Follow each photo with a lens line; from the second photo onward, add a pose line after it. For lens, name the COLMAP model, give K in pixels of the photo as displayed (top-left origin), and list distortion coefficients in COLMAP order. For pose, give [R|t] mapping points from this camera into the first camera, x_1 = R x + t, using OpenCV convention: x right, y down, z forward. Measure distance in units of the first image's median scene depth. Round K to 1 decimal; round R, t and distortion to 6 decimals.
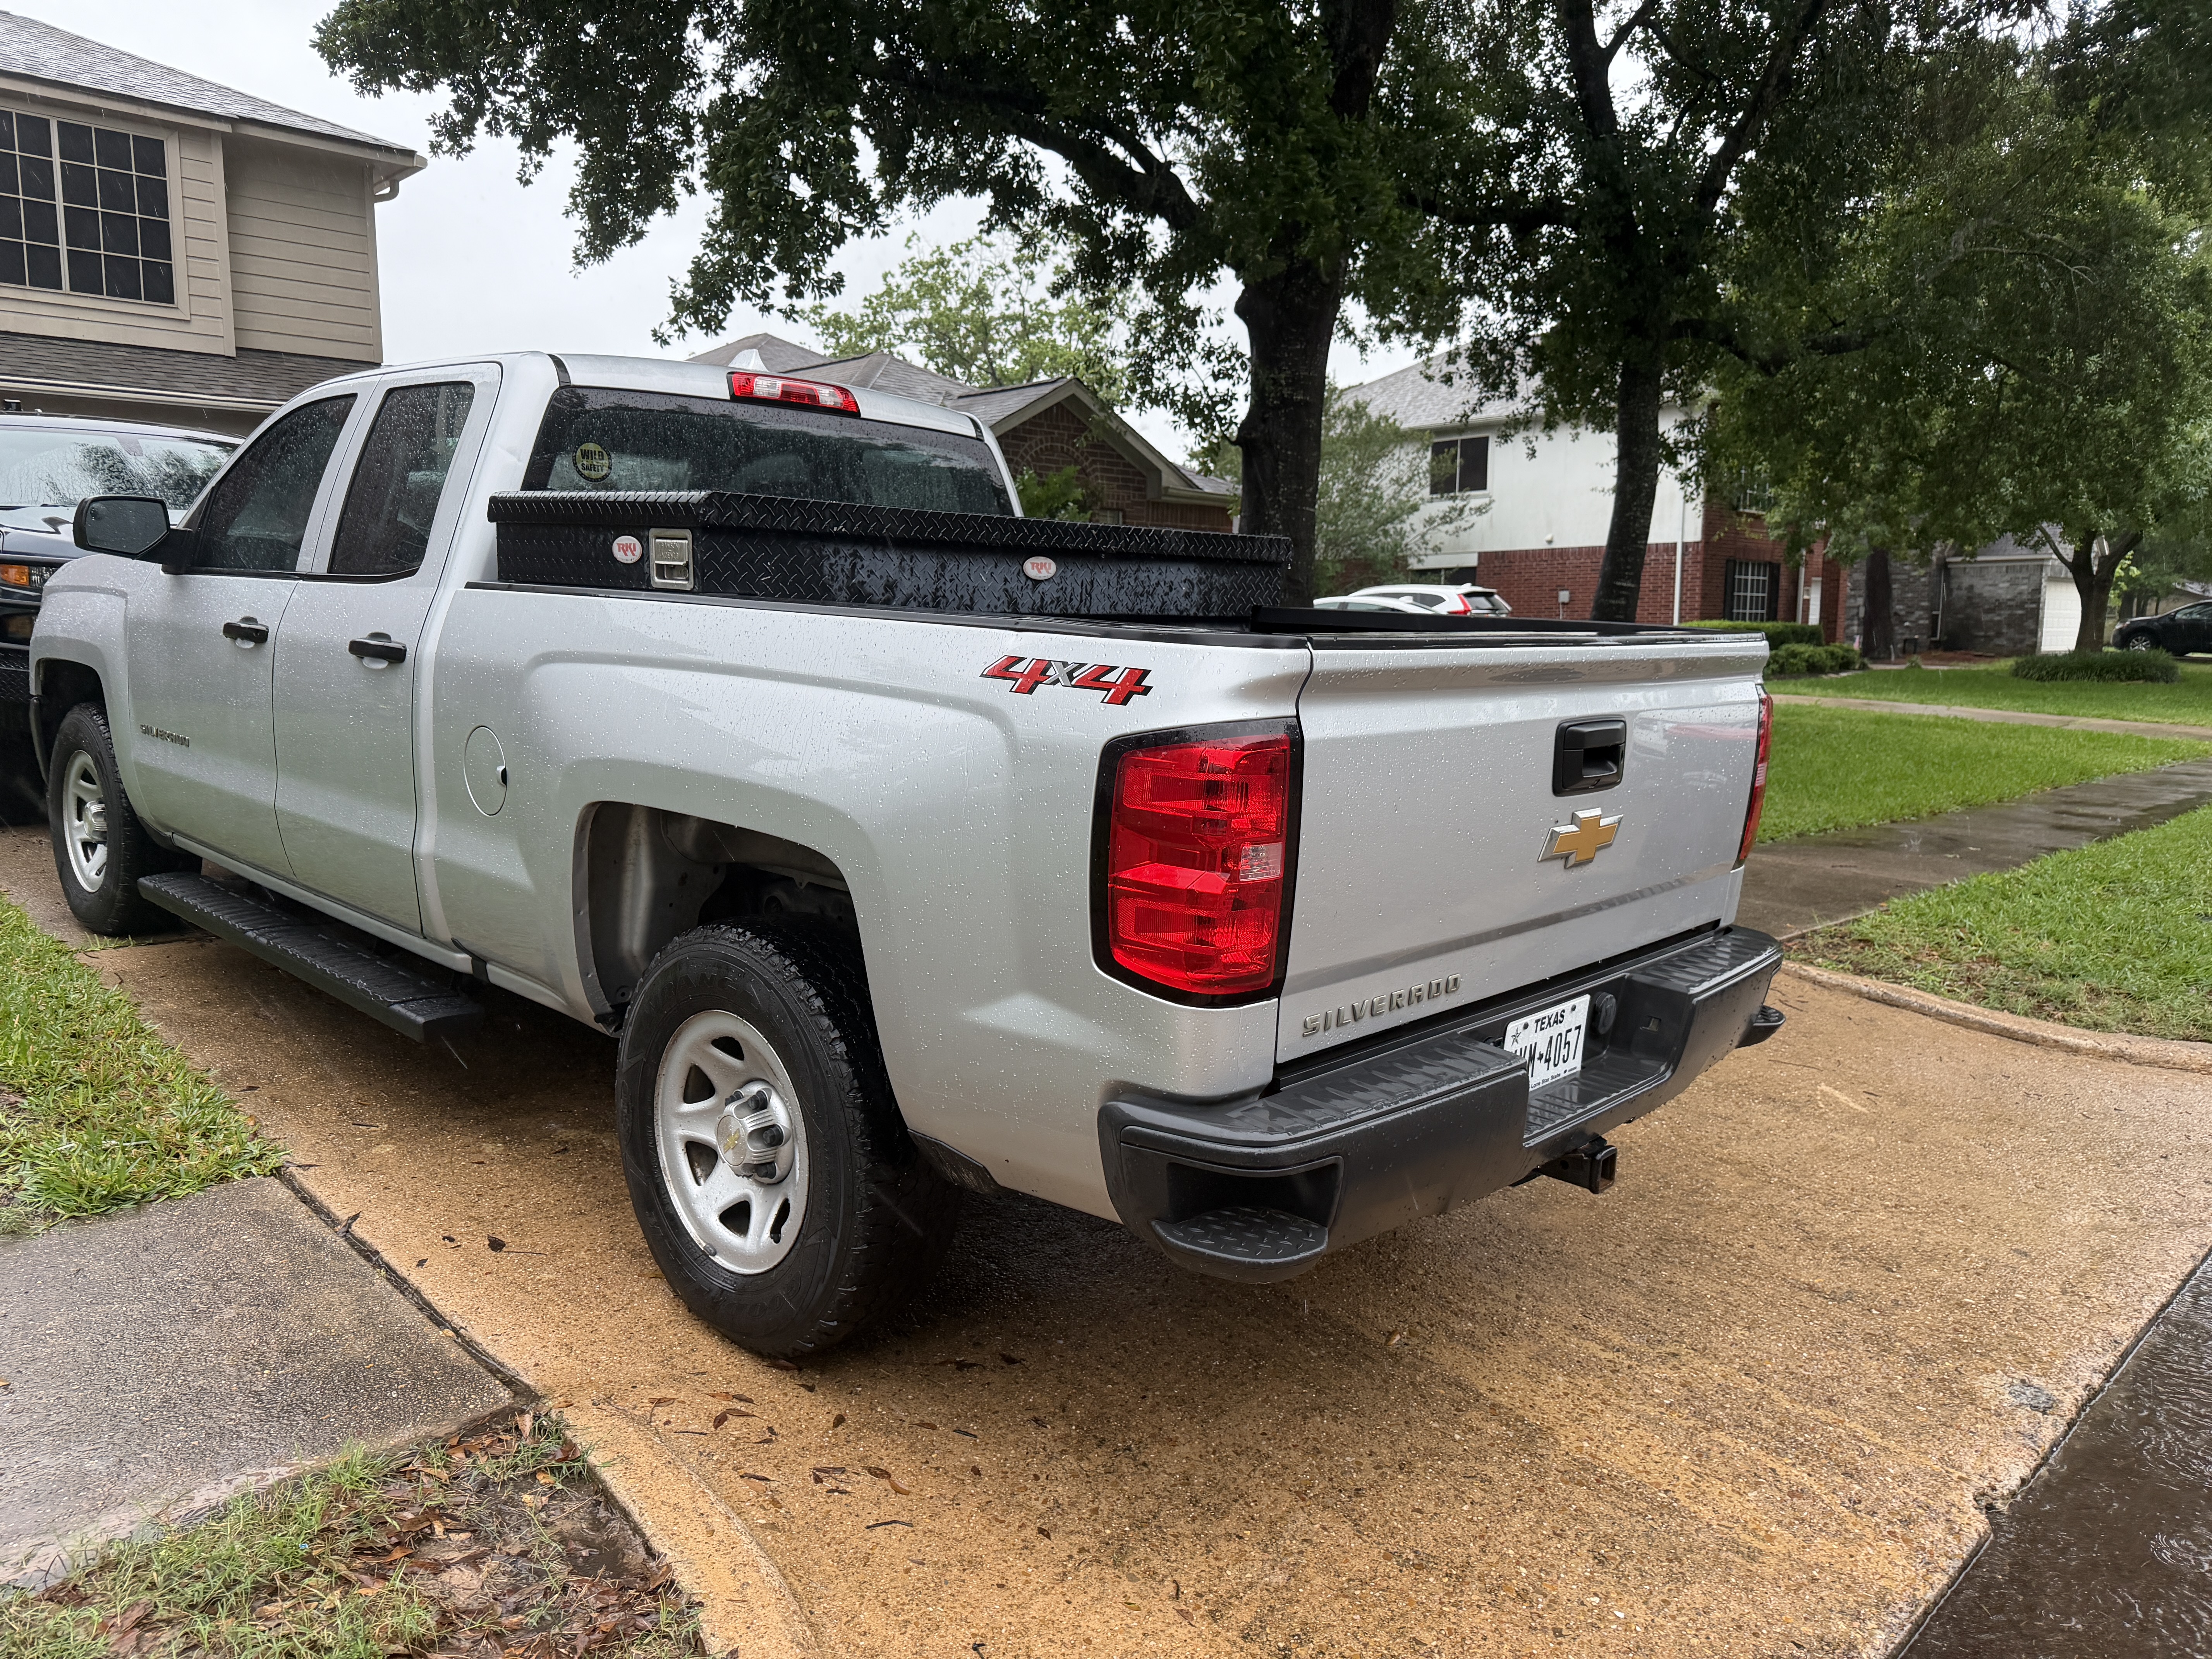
lens RADIAL K [[1607.3, 0, 1106.0], [0, 1607.3, 829.5], [0, 0, 1]] dist [0.051408, -0.075974]
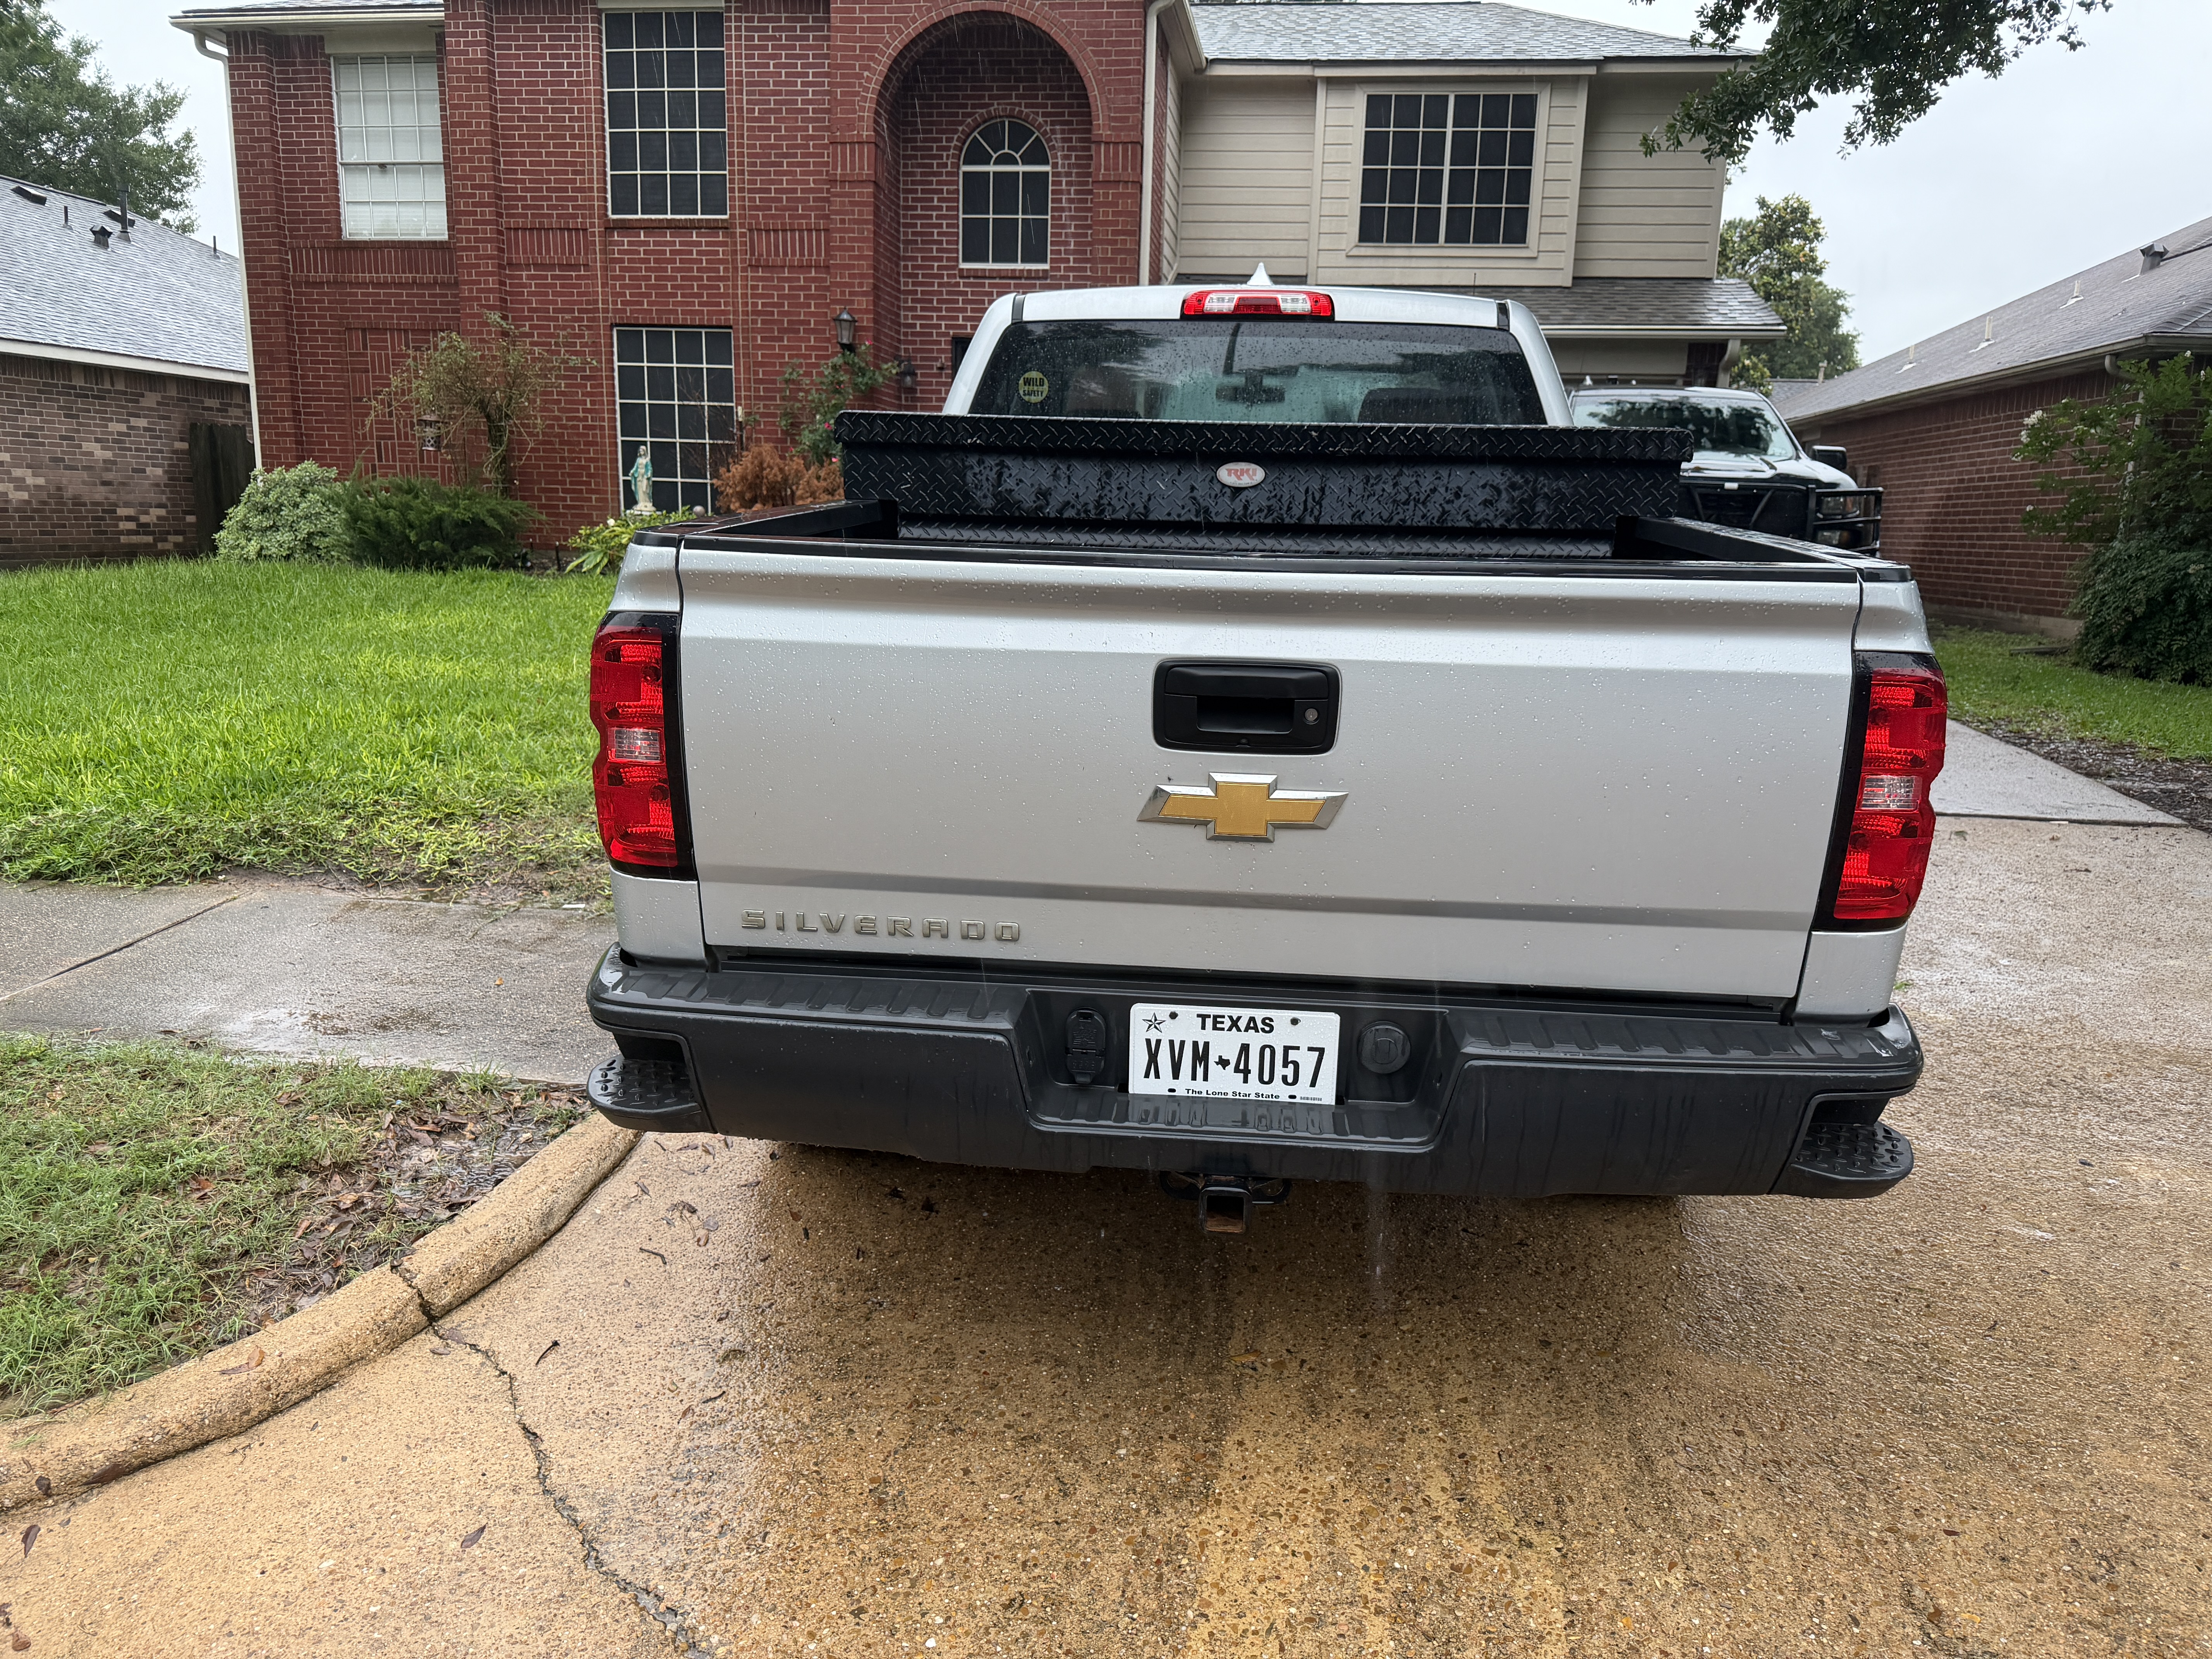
lens RADIAL K [[1594.0, 0, 1112.0], [0, 1594.0, 808.4], [0, 0, 1]] dist [0.032181, -0.015666]
pose [[0.604821, 0.153629, -0.781402, 0.579861], [-0.119426, 0.987617, 0.101734, -0.044384], [0.787355, 0.031789, 0.615679, 0.299430]]
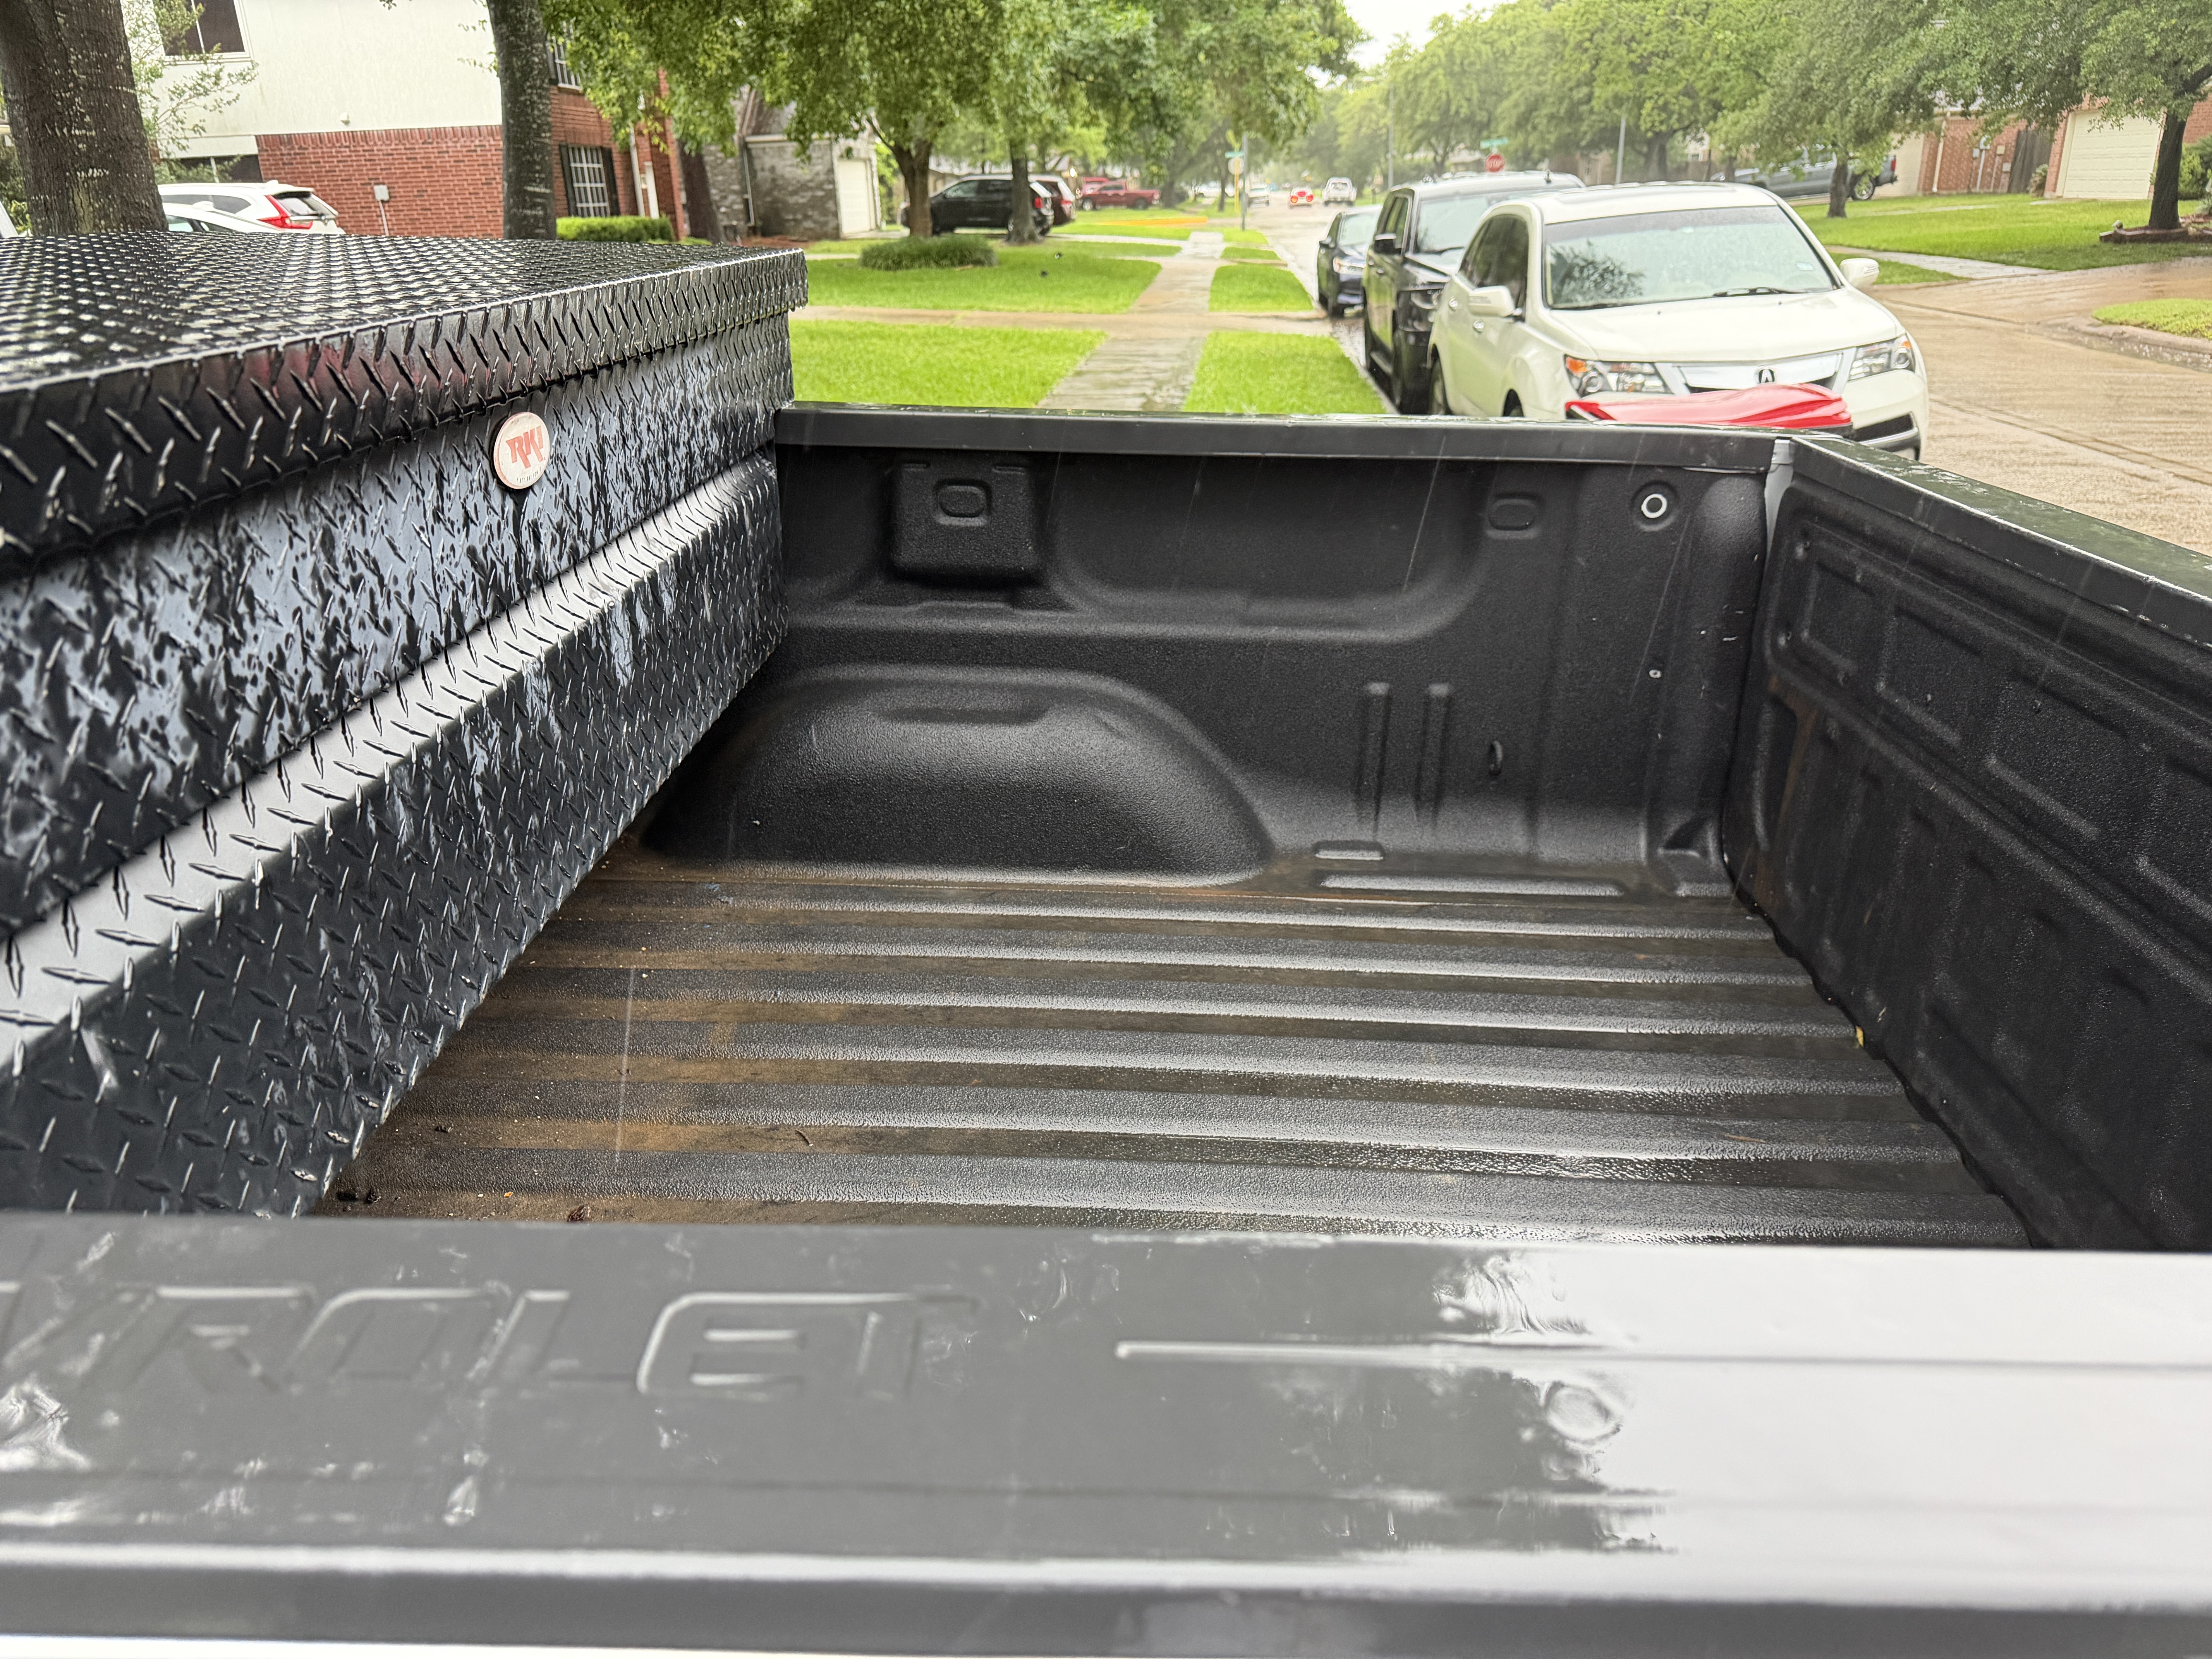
lens RADIAL K [[1594.0, 0, 1112.0], [0, 1594.0, 808.4], [0, 0, 1]] dist [0.032181, -0.015666]
pose [[0.748062, -0.265413, 0.608242, -0.150323], [0.115850, 0.954695, 0.274111, -0.143824], [-0.653438, -0.134587, 0.744919, 0.525355]]
